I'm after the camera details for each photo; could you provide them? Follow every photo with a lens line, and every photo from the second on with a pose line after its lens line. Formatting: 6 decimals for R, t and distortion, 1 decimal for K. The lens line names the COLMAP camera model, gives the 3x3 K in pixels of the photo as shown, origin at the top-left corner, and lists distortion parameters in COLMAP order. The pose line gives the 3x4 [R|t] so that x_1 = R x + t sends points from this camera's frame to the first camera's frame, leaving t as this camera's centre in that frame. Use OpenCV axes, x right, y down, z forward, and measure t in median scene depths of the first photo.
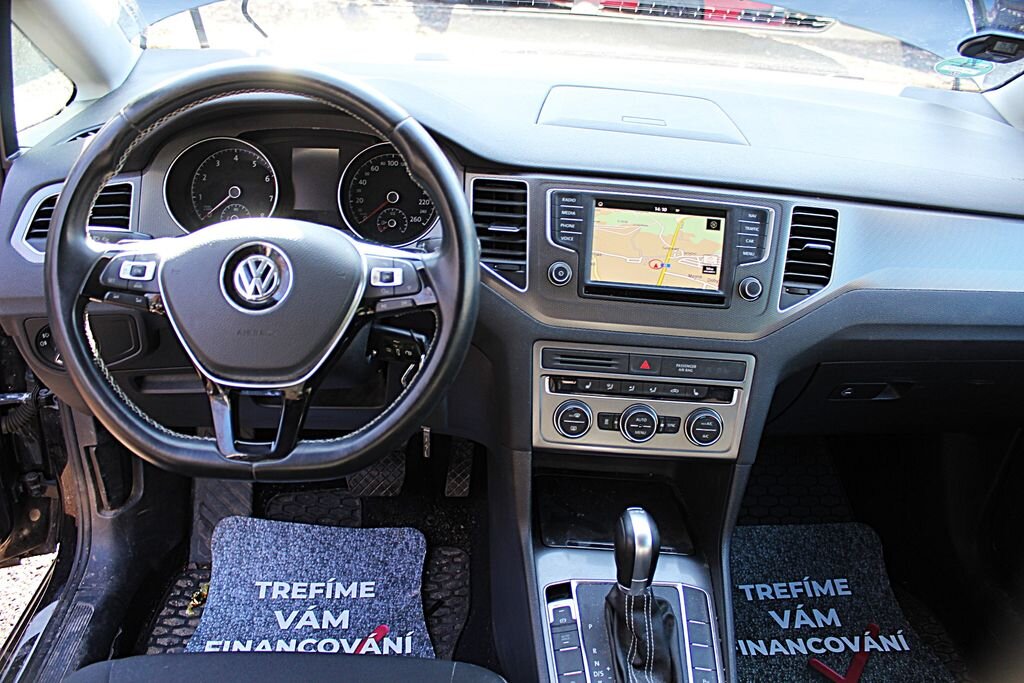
lens RADIAL K [[873.7, 0, 512.0], [0, 873.7, 341.5], [0, 0, 1]] dist [-0.156811, 0.135890]
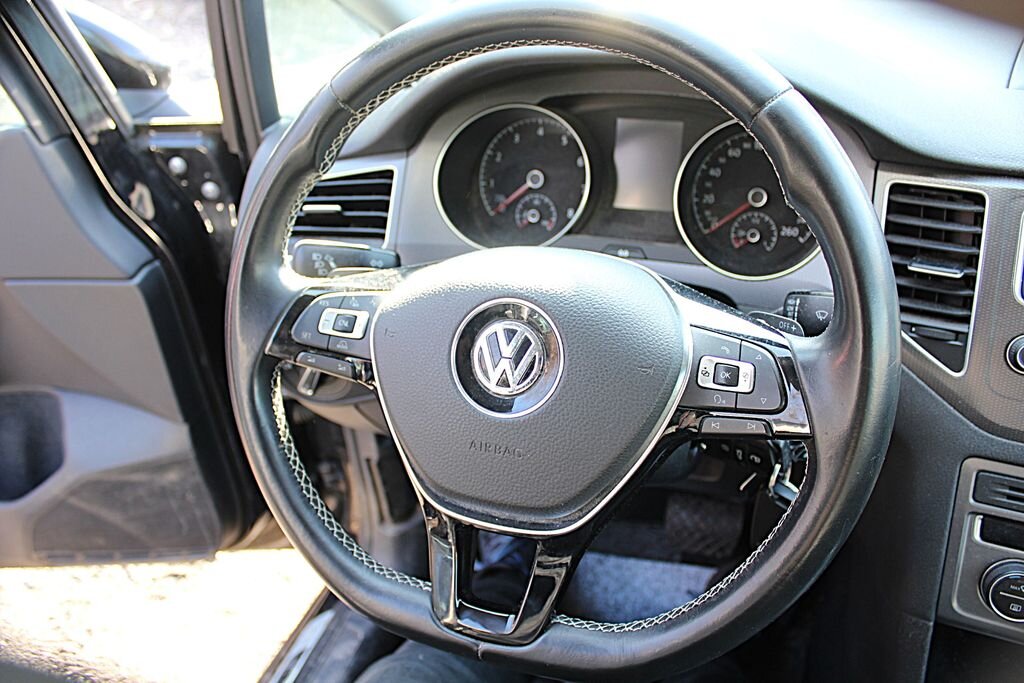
lens RADIAL K [[827.1, 0, 512.0], [0, 827.1, 341.5], [0, 0, 1]] dist [-0.159249, 0.131270]
pose [[0.906698, 0.110182, -0.407135, -0.044460], [-0.074347, 0.991913, 0.102867, -0.113384], [0.415176, -0.063000, 0.907557, 0.367860]]
